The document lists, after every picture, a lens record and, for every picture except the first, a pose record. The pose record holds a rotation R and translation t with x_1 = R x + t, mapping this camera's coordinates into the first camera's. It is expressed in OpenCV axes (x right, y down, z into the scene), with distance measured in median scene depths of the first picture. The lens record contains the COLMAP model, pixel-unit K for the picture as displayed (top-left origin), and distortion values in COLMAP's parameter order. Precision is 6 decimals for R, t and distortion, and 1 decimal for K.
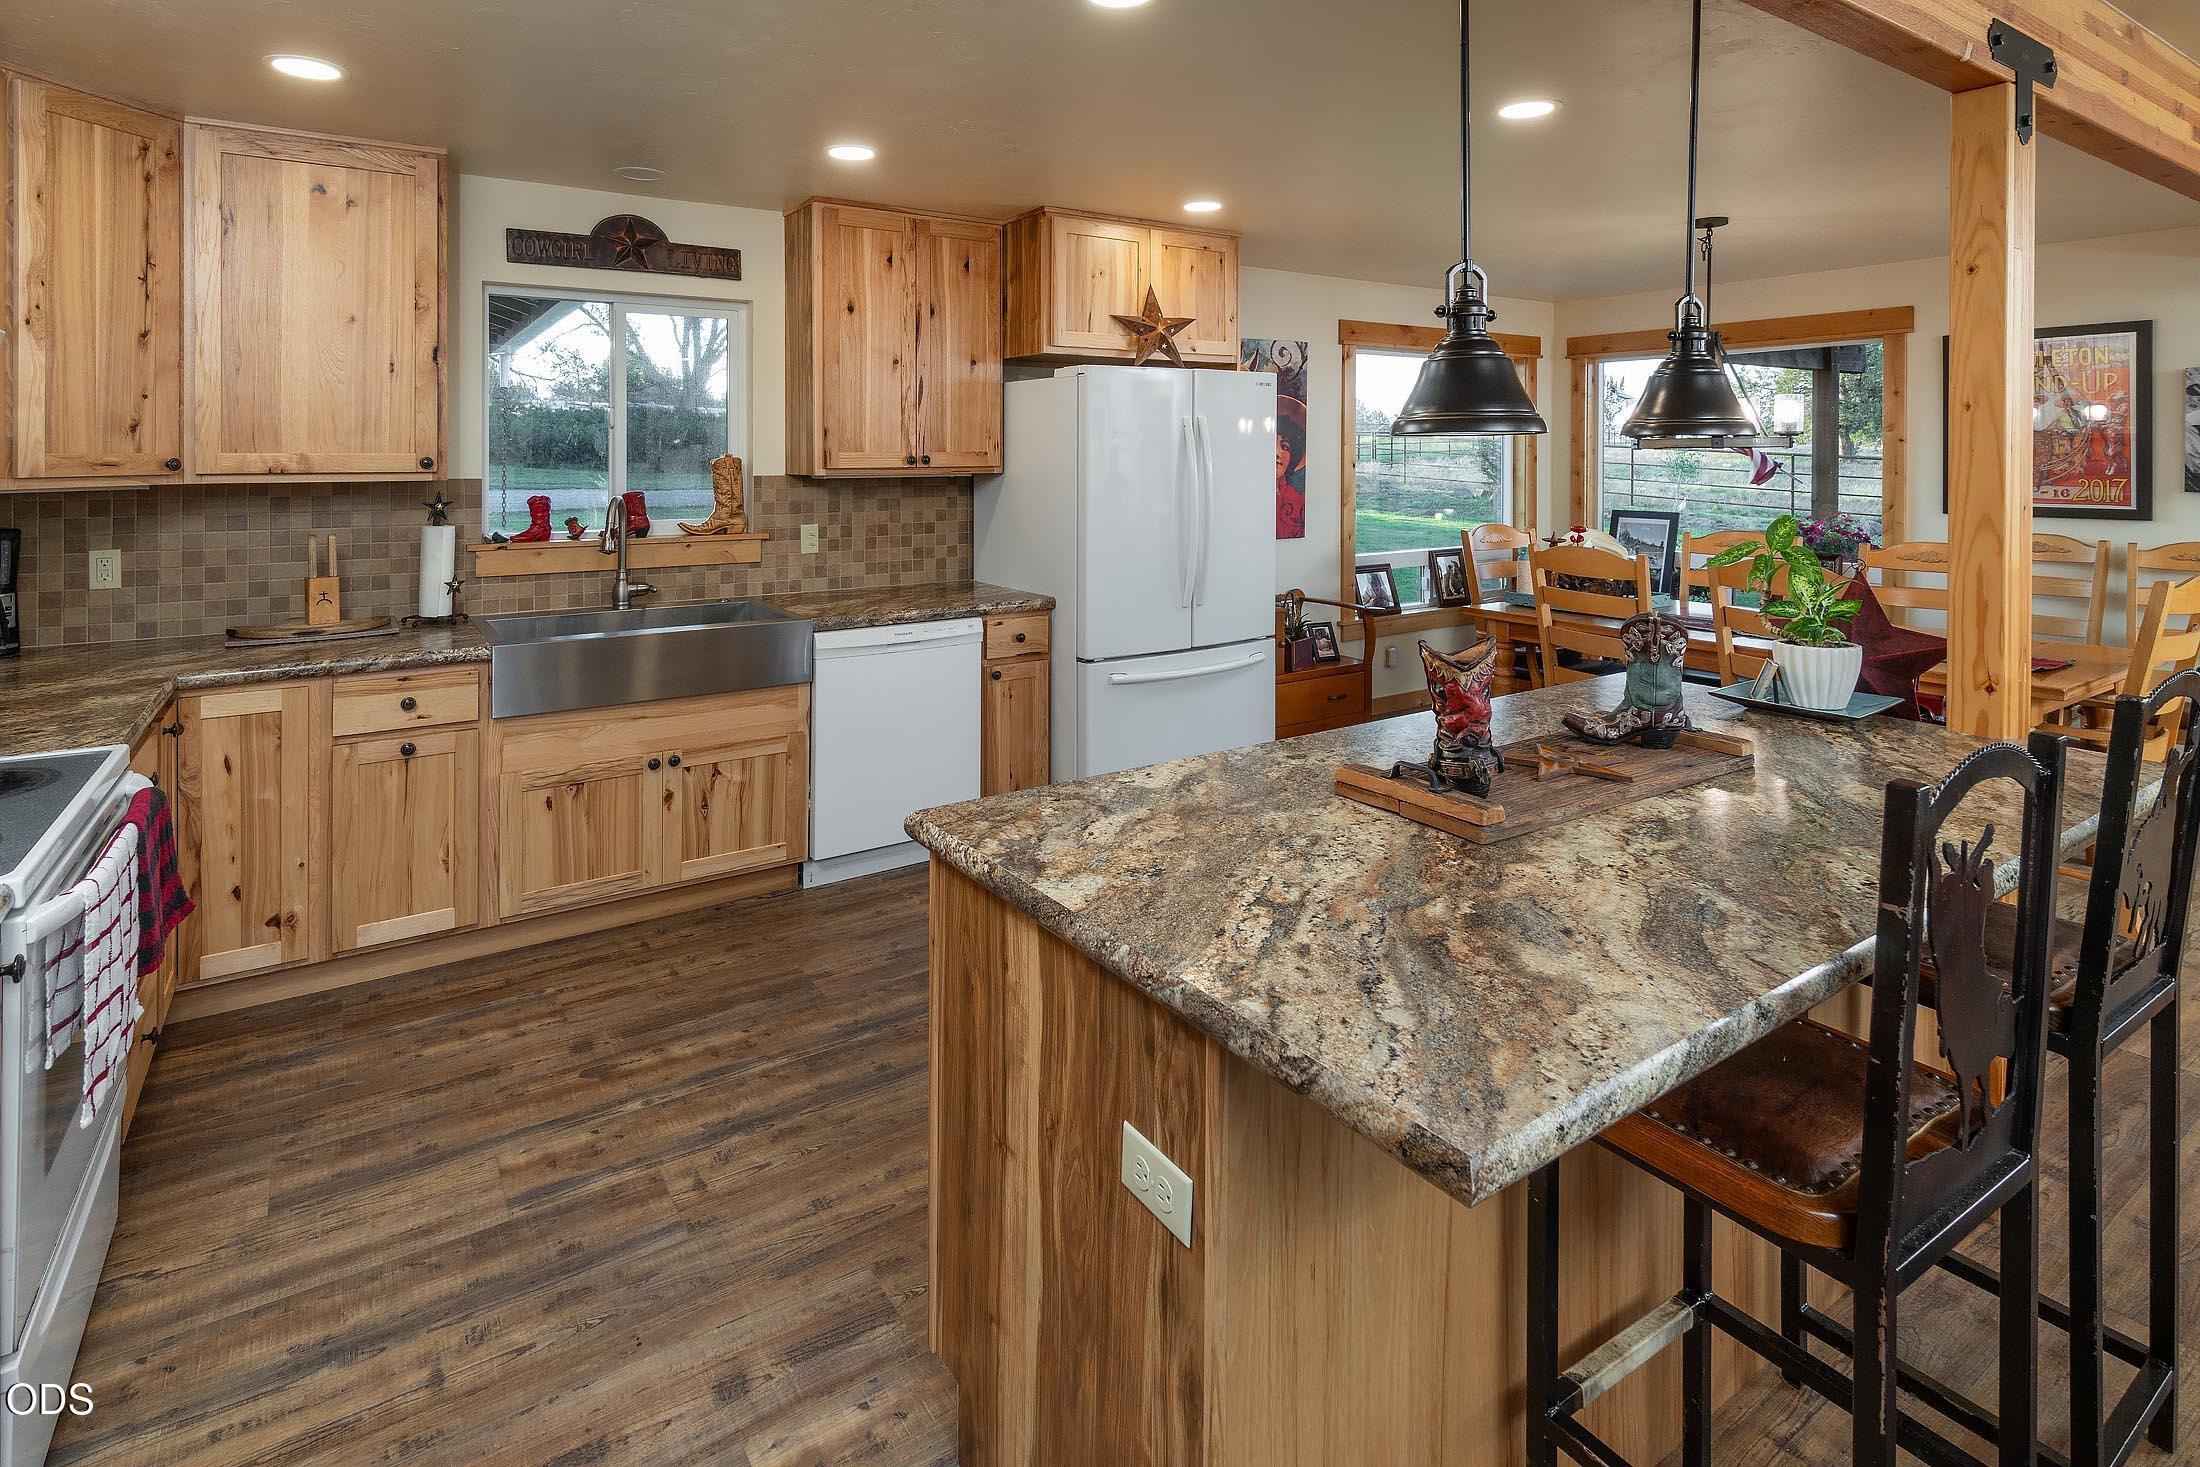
lens RADIAL K [[1085.7, 0, 983.2], [0, 1085.7, 495.7], [0, 0, 1]] dist [0.003207, 0.000023]
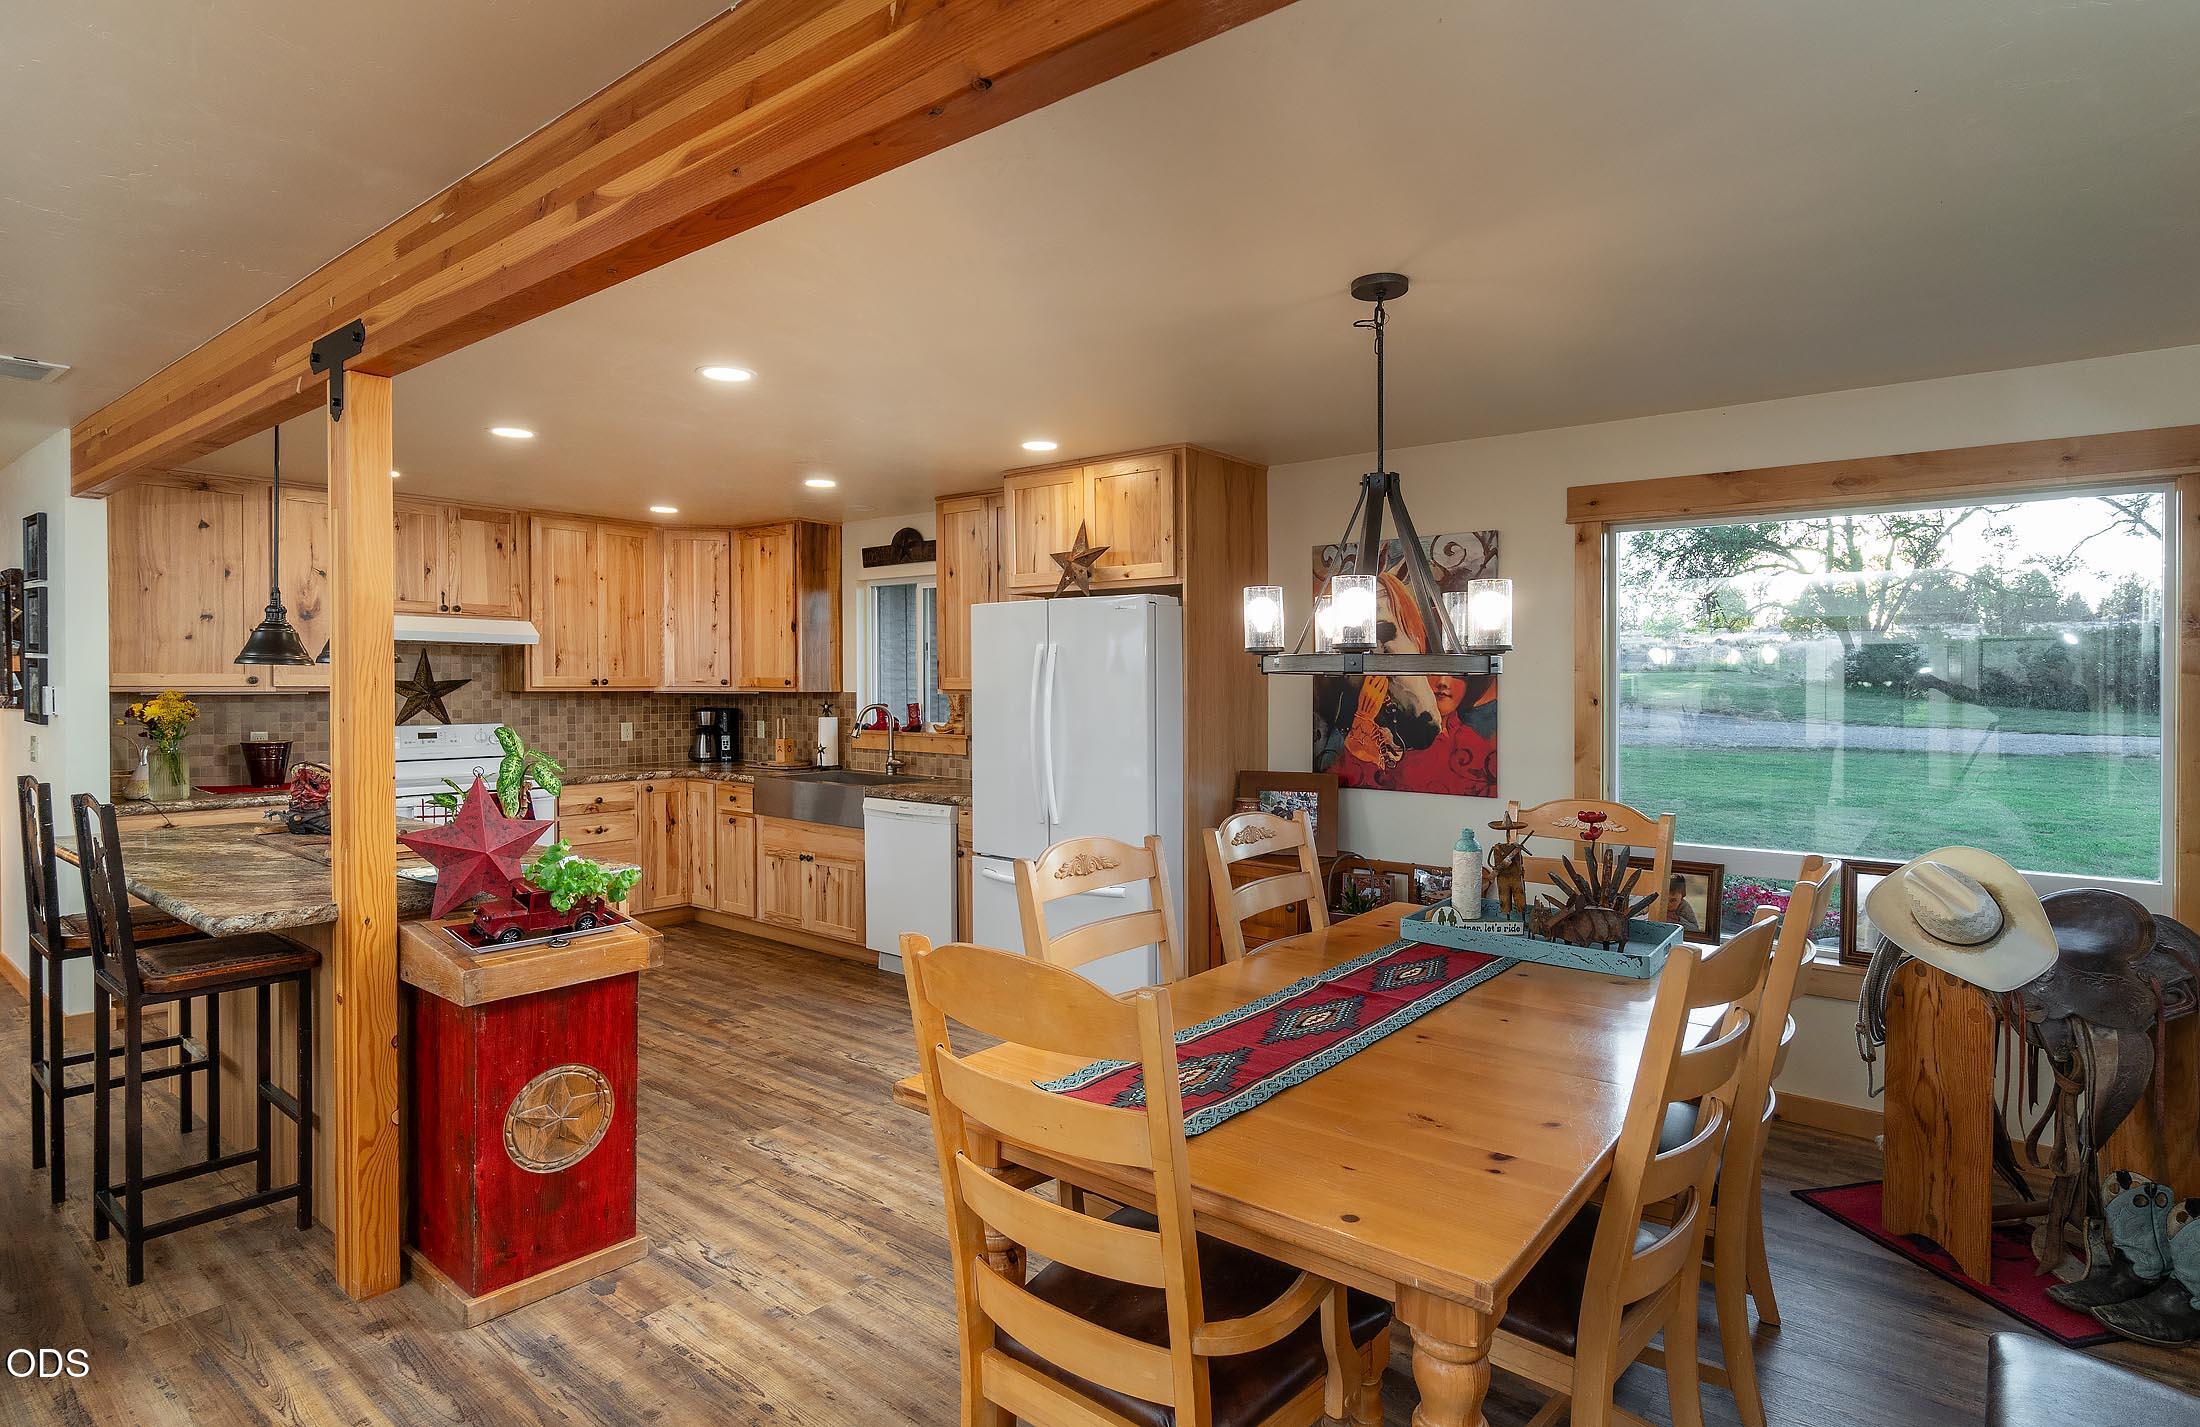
lens RADIAL K [[1093.8, 0, 1102.3], [0, 1093.8, 728.3], [0, 0, 1]] dist [0.000269, 0.000067]
pose [[0.355916, 0.043484, -0.933506, 1.325144], [-0.043774, 0.998596, 0.029826, -0.027299], [0.933492, 0.030248, 0.357319, 0.730684]]
